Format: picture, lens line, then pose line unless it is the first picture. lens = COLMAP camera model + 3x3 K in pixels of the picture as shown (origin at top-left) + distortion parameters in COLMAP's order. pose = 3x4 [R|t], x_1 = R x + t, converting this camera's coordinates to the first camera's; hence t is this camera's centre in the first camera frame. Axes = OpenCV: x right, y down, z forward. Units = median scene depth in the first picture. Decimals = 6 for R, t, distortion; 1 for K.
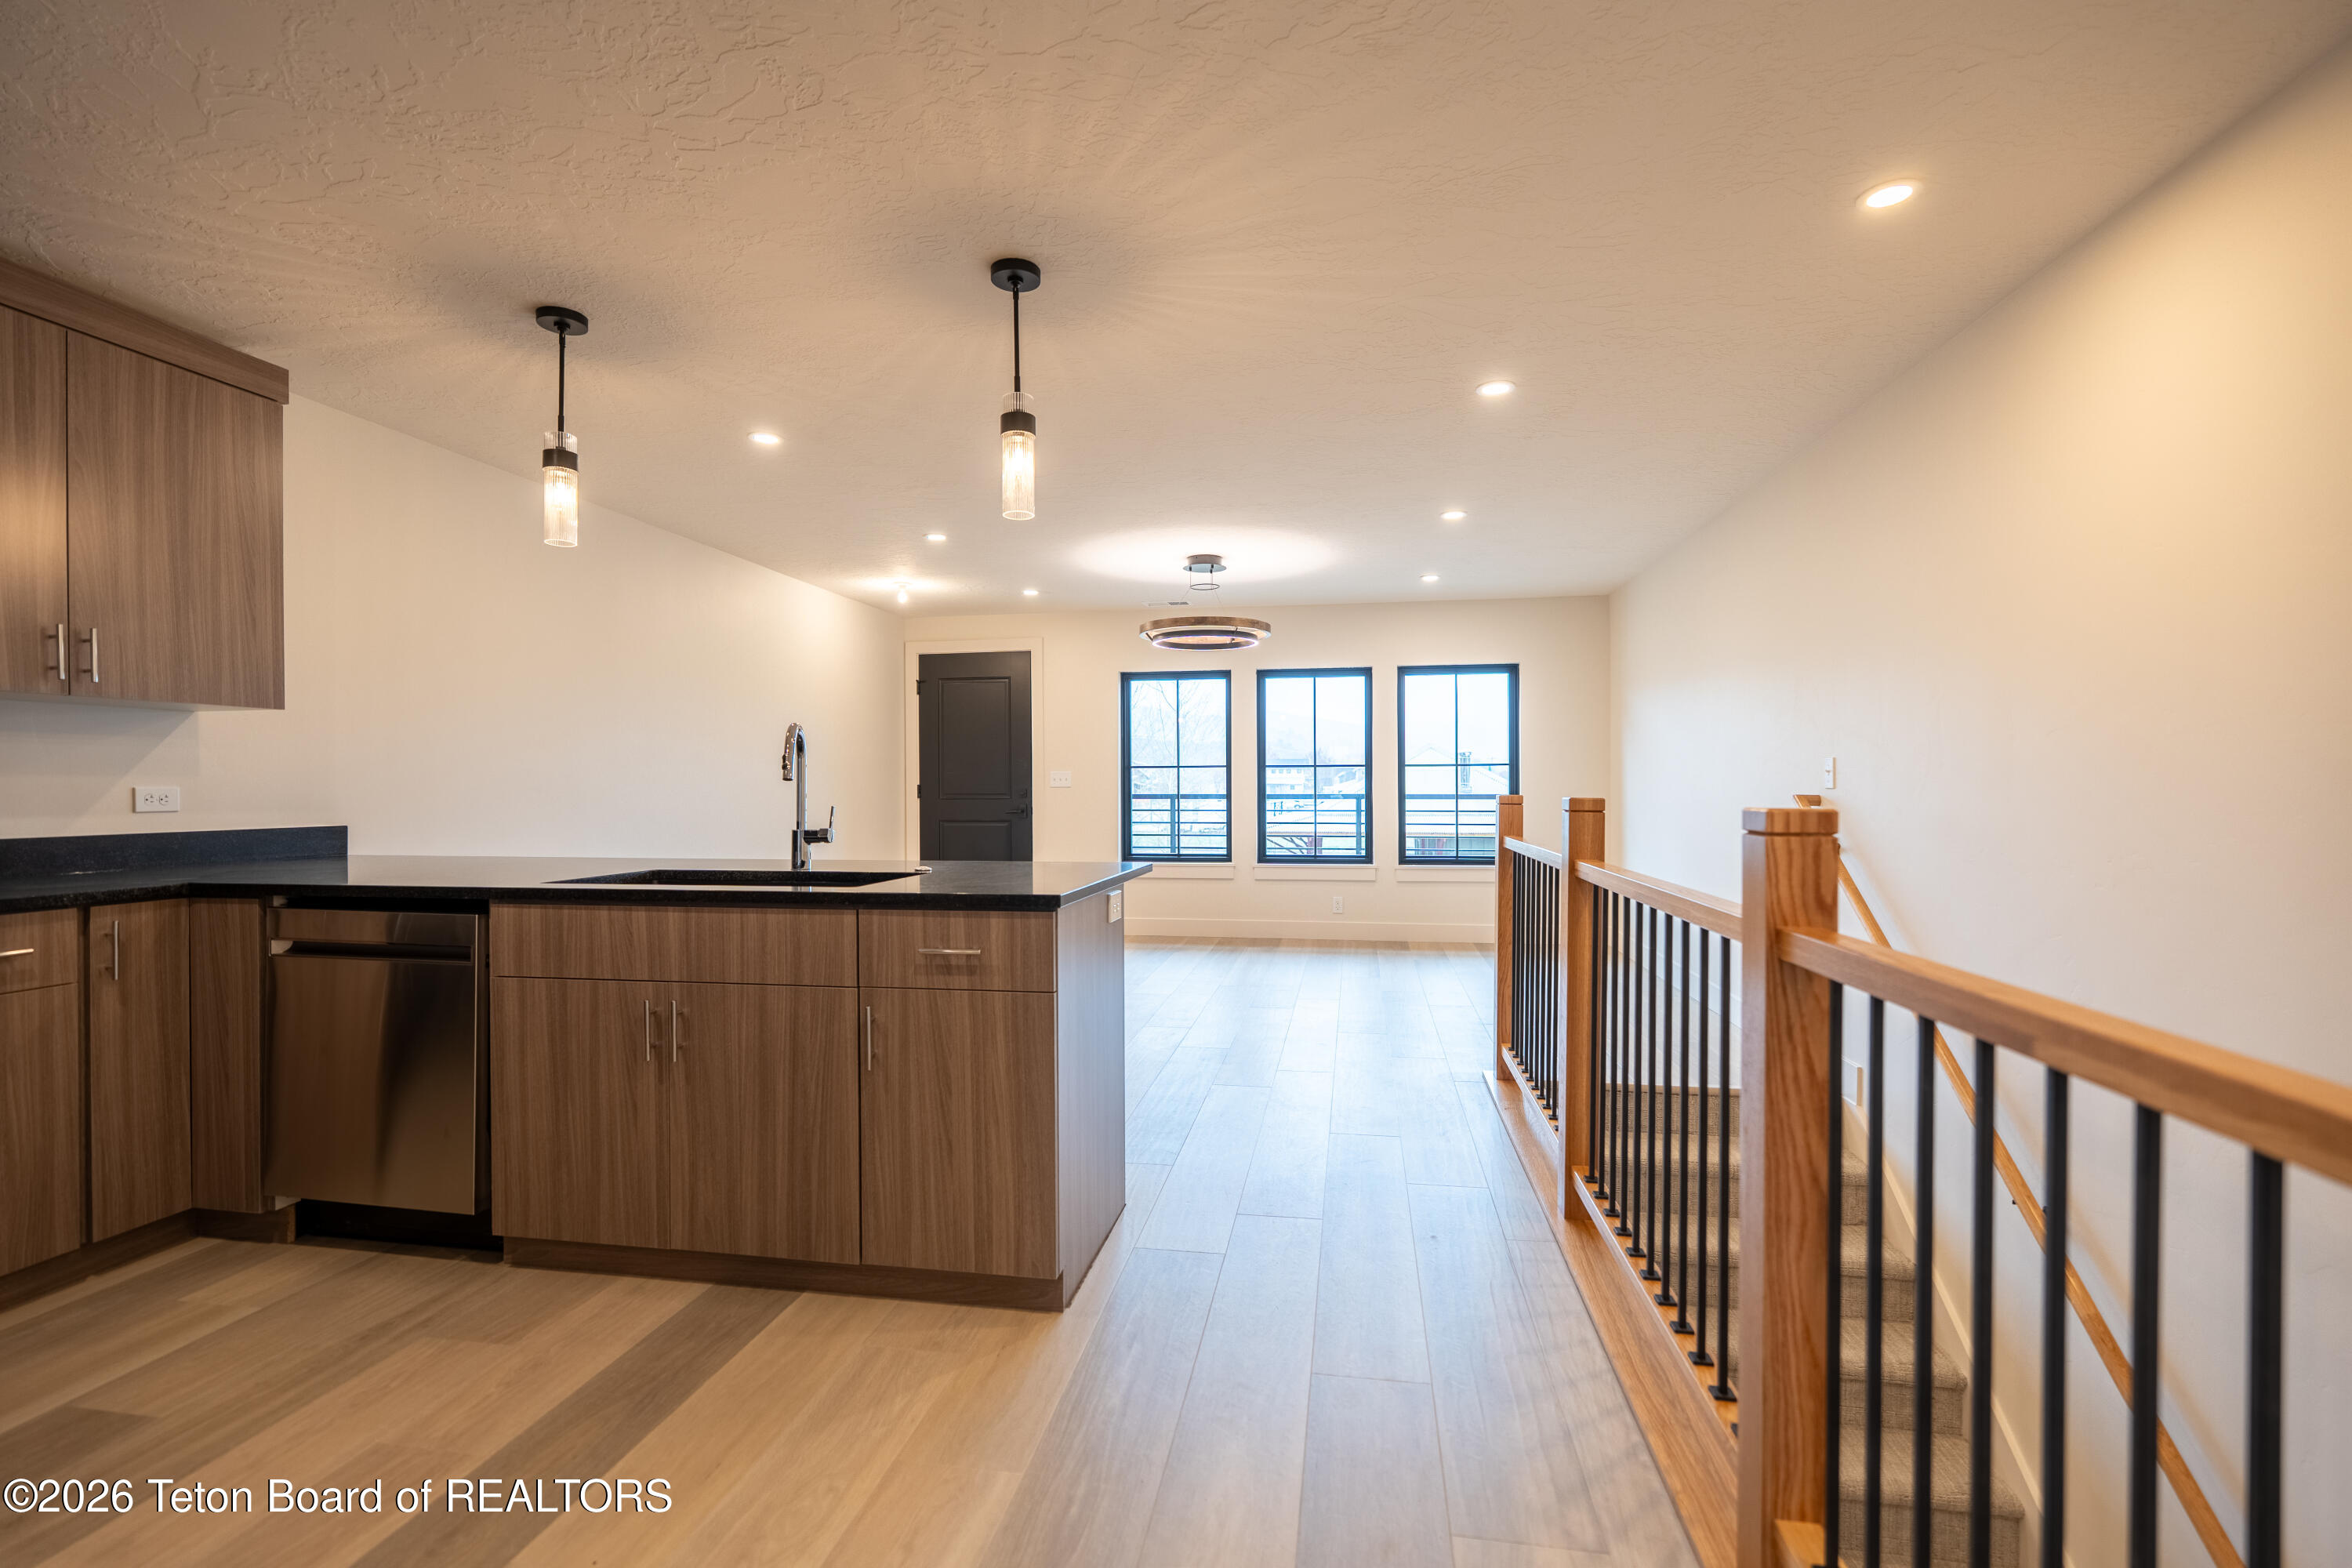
lens RADIAL K [[1050.7, 0, 1167.8], [0, 1050.7, 786.1], [0, 0, 1]] dist [-0.005568, 0.002018]
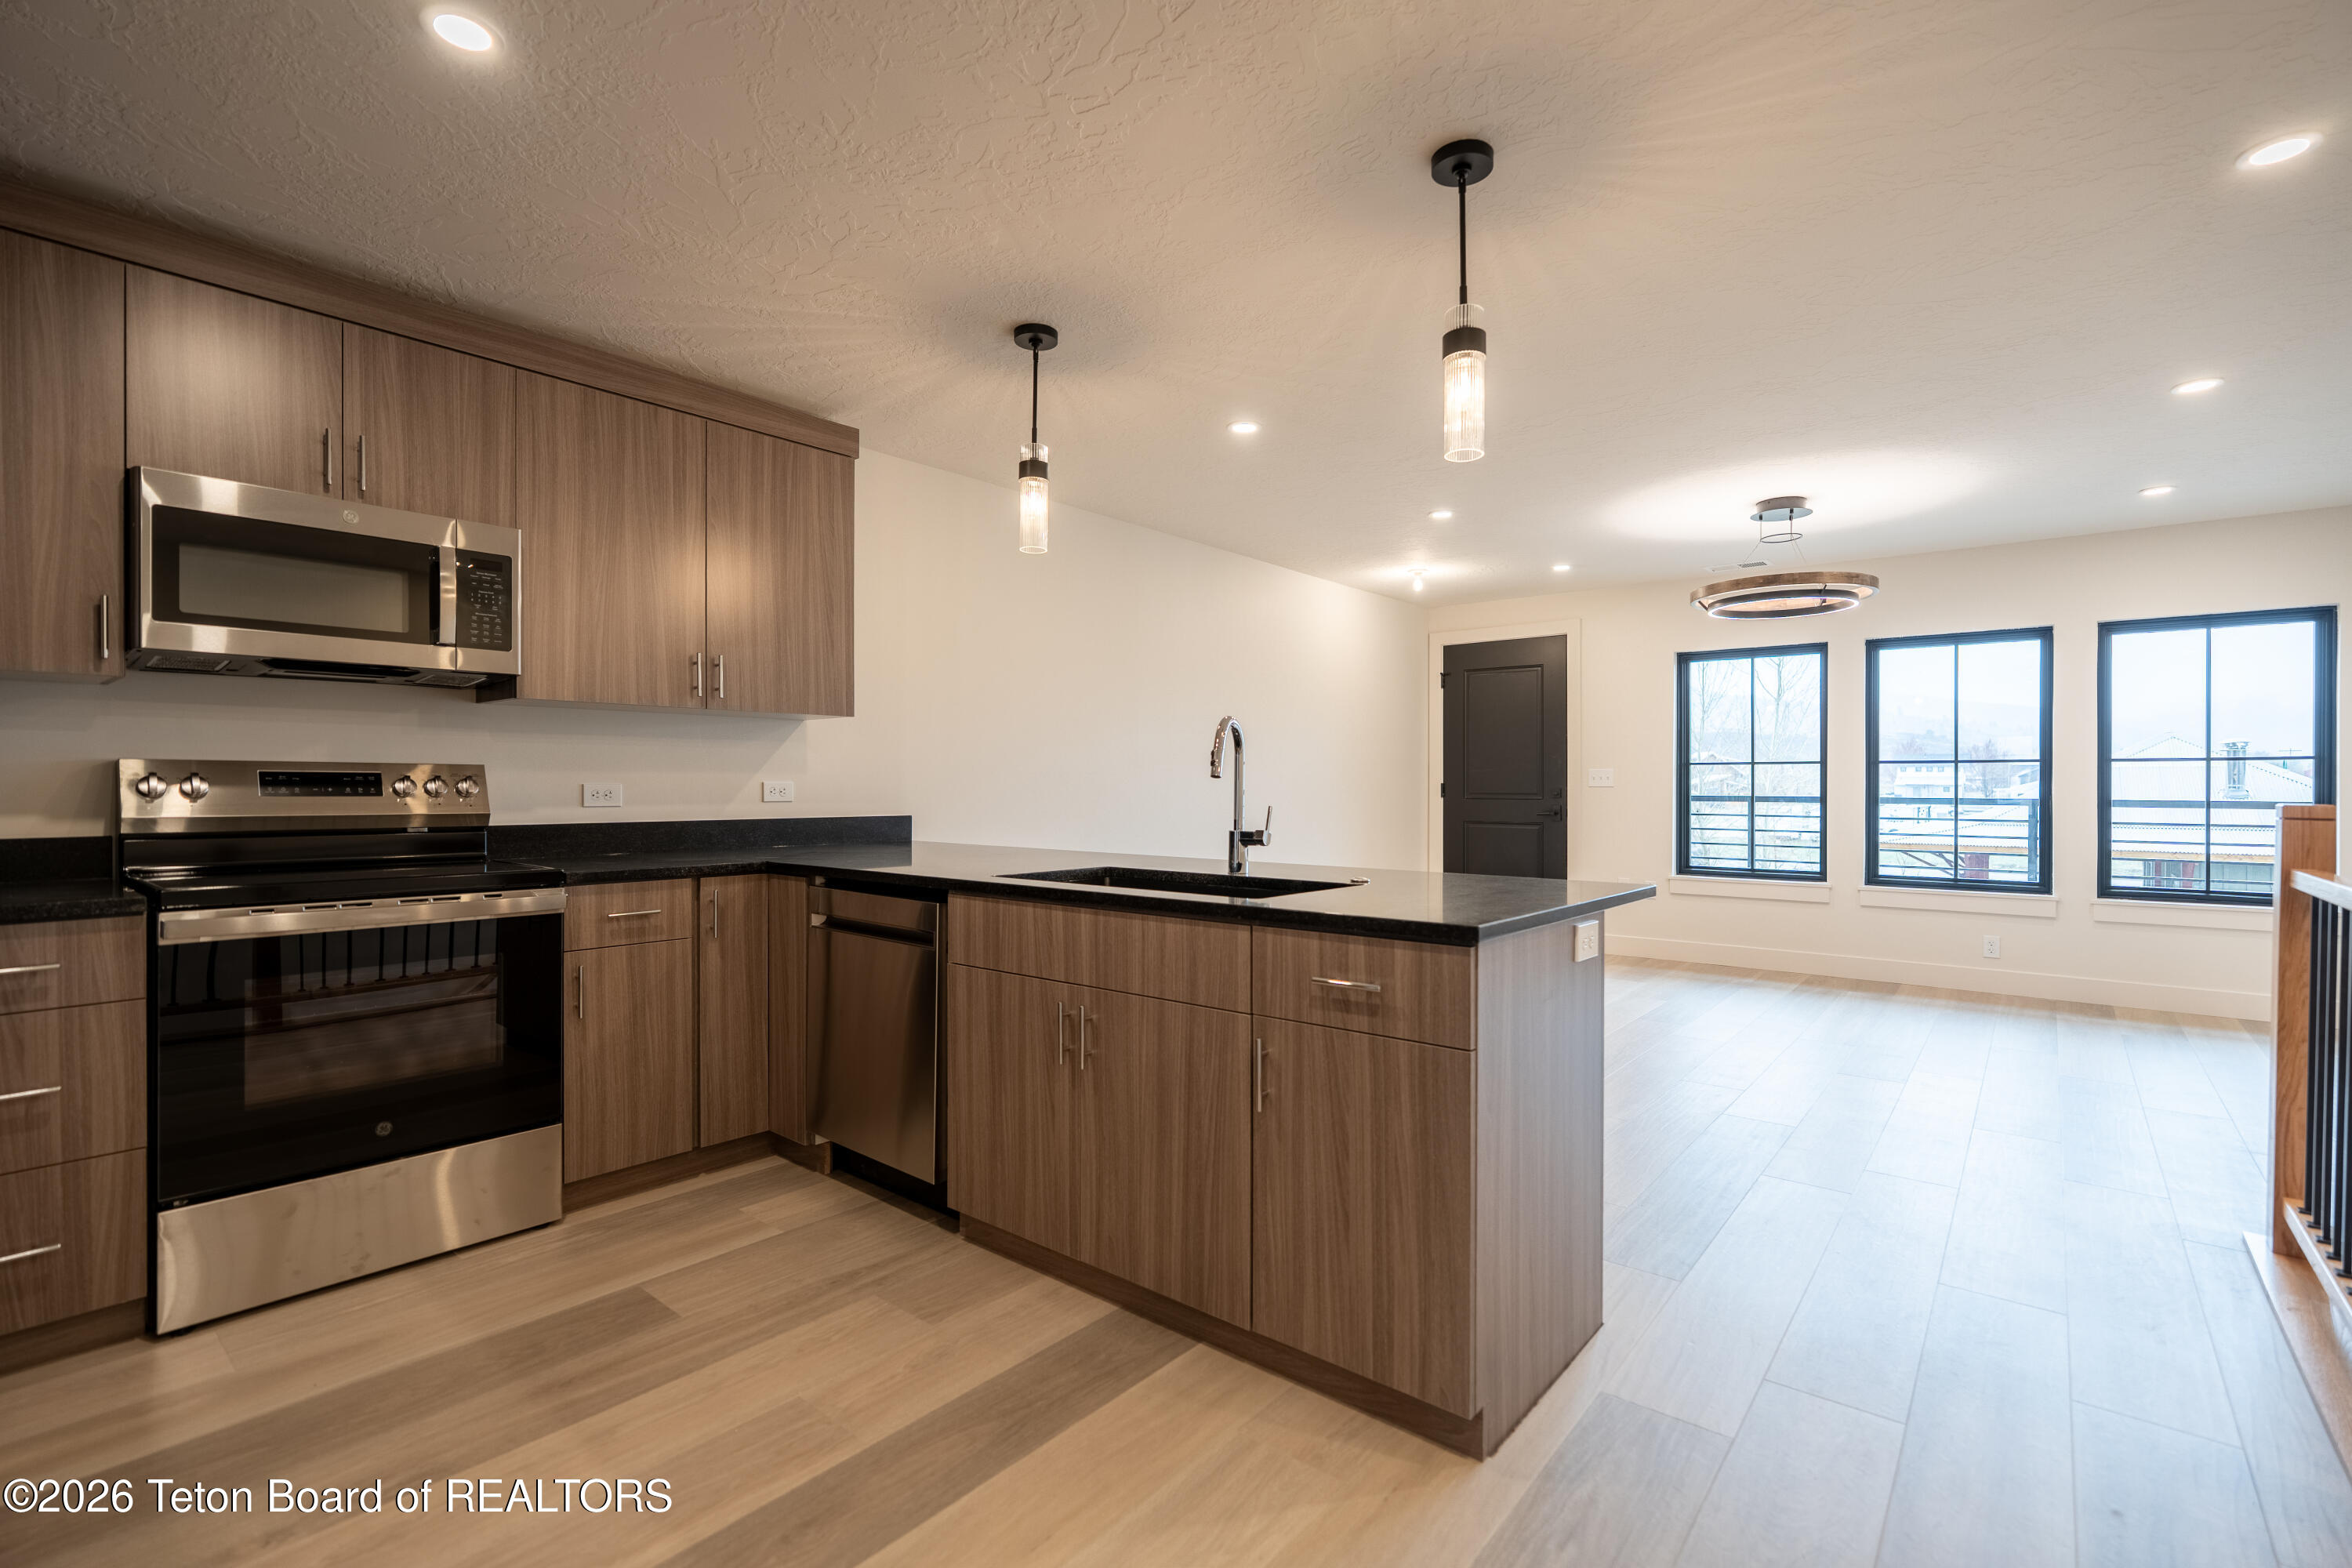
lens RADIAL K [[1050.7, 0, 1173.1], [0, 1050.7, 786.4], [0, 0, 1]] dist [-0.005568, 0.002018]
pose [[0.868678, 0.006717, -0.495332, 0.070714], [-0.005840, 0.999977, 0.003319, -0.000693], [0.495343, 0.000010, 0.868697, 0.180882]]
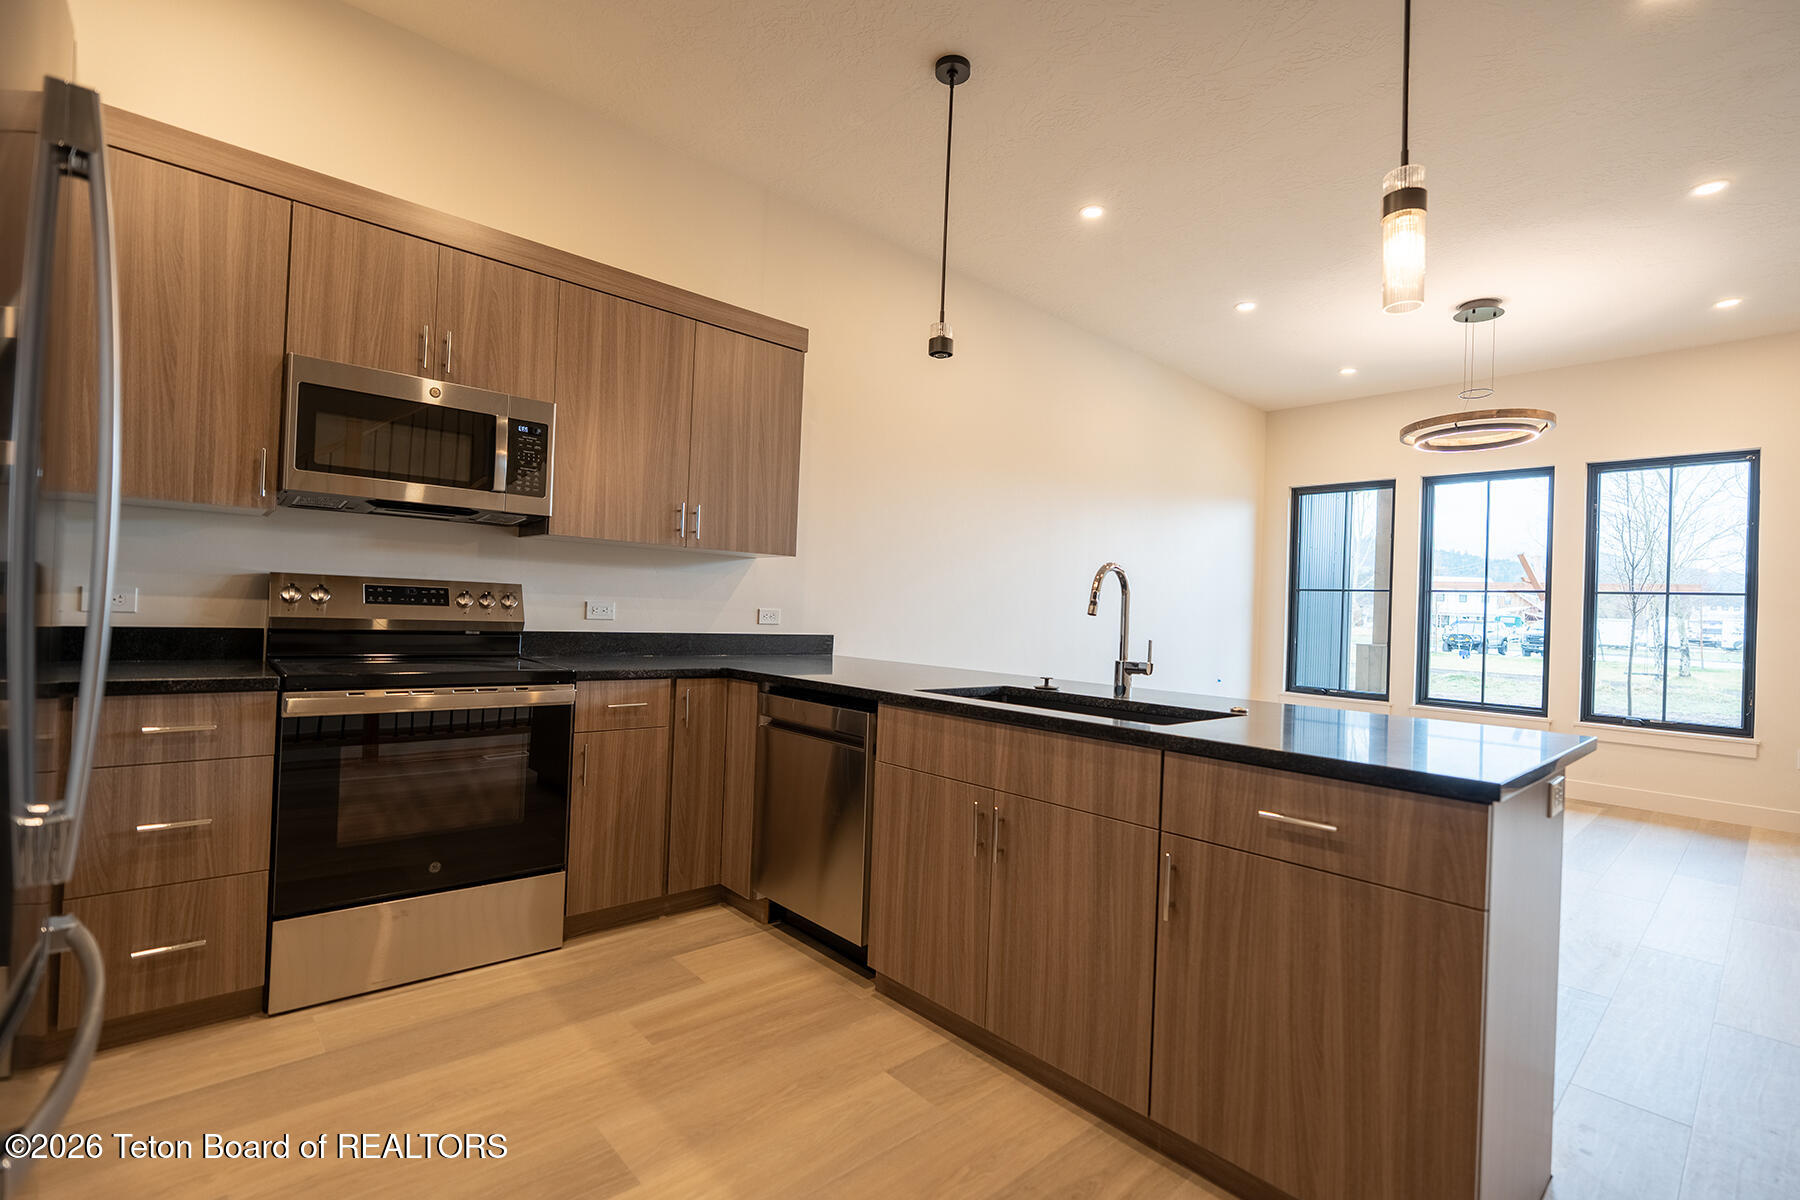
lens RADIAL K [[804.1, 0, 902.2], [0, 804.1, 603.0], [0, 0, 1]] dist [-0.005568, 0.002018]
pose [[0.793207, 0.023813, -0.608486, -0.032639], [-0.039928, 0.999119, -0.012949, 0.001894], [0.607641, 0.034567, 0.793459, 0.230143]]
